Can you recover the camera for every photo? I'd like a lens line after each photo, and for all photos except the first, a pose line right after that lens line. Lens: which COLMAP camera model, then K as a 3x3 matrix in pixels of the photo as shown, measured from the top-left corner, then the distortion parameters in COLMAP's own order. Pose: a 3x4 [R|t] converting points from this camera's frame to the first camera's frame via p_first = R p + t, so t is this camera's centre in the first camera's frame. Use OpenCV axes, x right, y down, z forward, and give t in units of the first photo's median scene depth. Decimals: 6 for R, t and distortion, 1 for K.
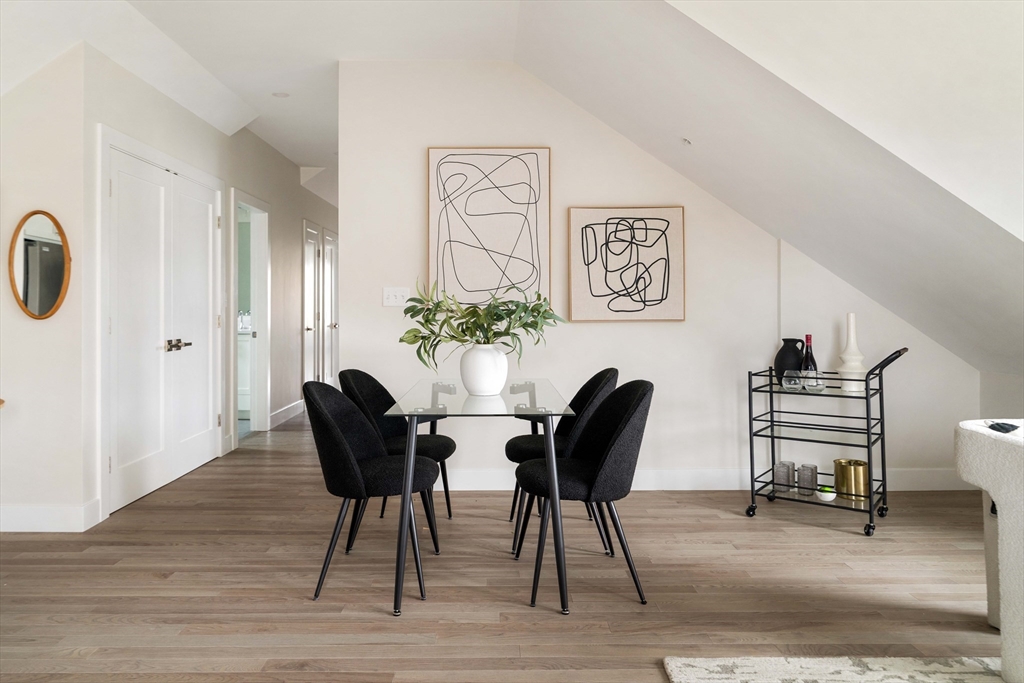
lens RADIAL K [[692.2, 0, 487.2], [0, 692.2, 304.4], [0, 0, 1]] dist [-0.001586, -0.000425]
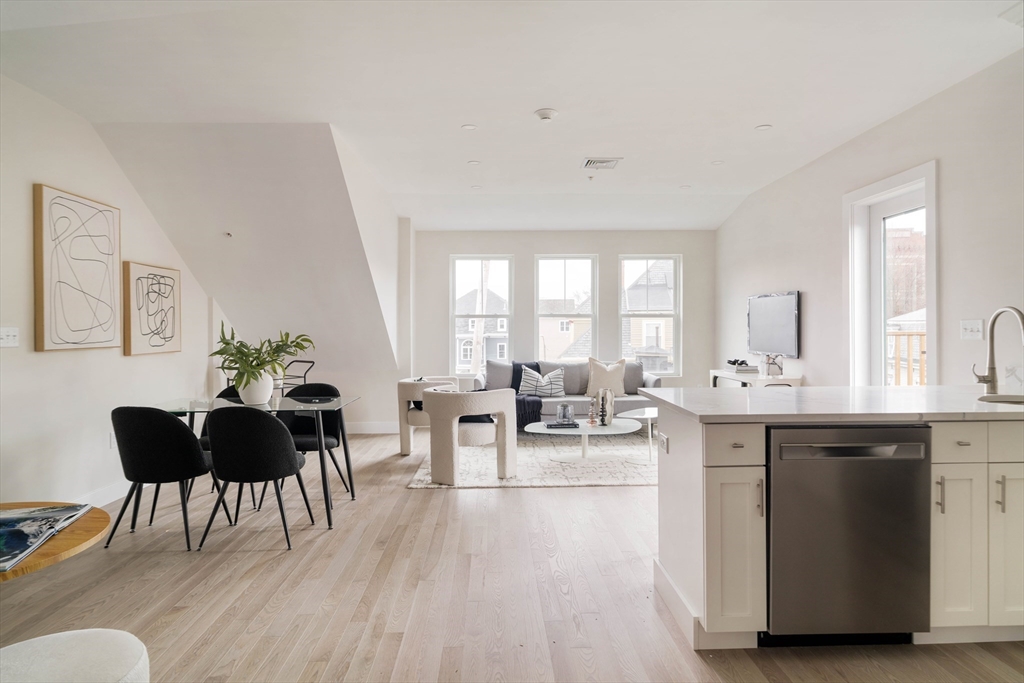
lens RADIAL K [[607.4, 0, 517.8], [0, 607.4, 330.1], [0, 0, 1]] dist [0.000991, 0.001073]
pose [[-0.044644, -0.000682, 0.999003, -0.979585], [-0.000373, 1.000000, 0.000666, -0.021221], [-0.999003, -0.000343, -0.044644, 0.368493]]
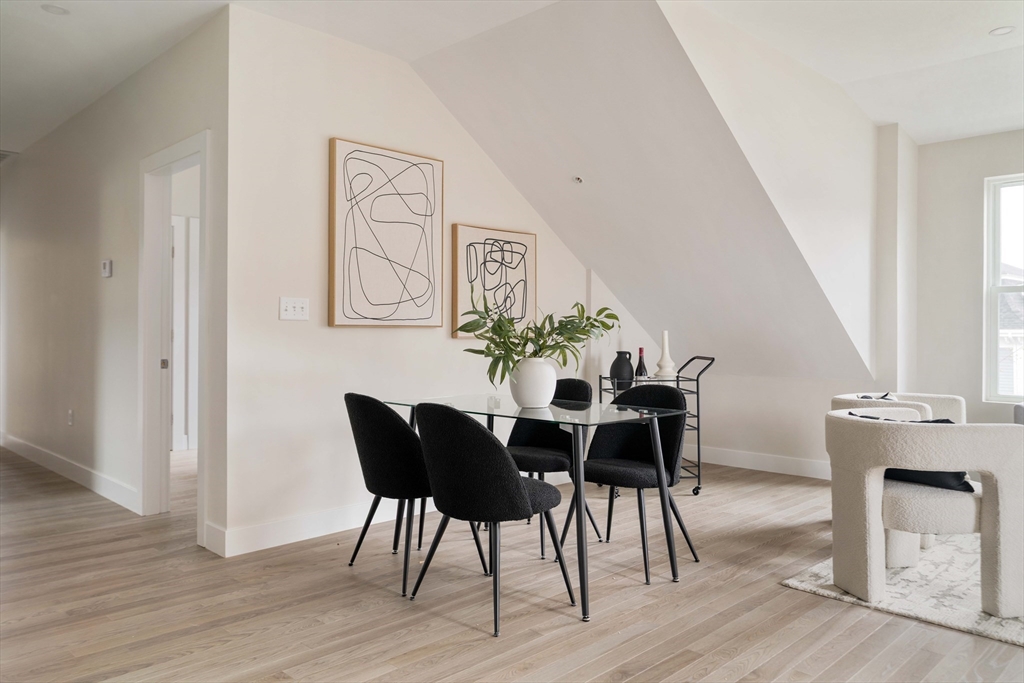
lens RADIAL K [[756.8, 0, 507.9], [0, 756.8, 326.8], [0, 0, 1]] dist [0.002050, 0.000146]
pose [[0.700878, 0.010161, 0.713209, -0.610479], [-0.009799, 0.999941, -0.004616, 0.012792], [-0.713214, -0.003754, 0.700936, 0.181000]]
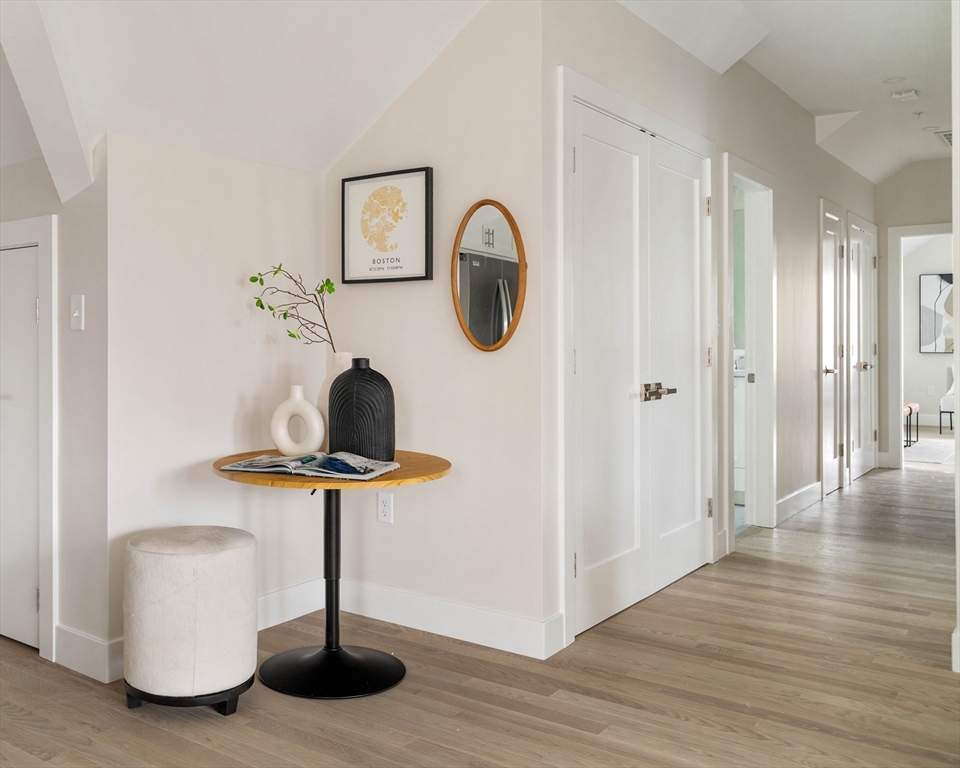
lens RADIAL K [[905.7, 0, 353.3], [0, 905.7, 347.5], [0, 0, 1]] dist [-0.007890, -0.001419]
pose [[0.776683, 0.004421, -0.629876, -0.137654], [0.003687, 0.999926, 0.011565, 0.005359], [0.629881, -0.011305, 0.776610, 0.152849]]
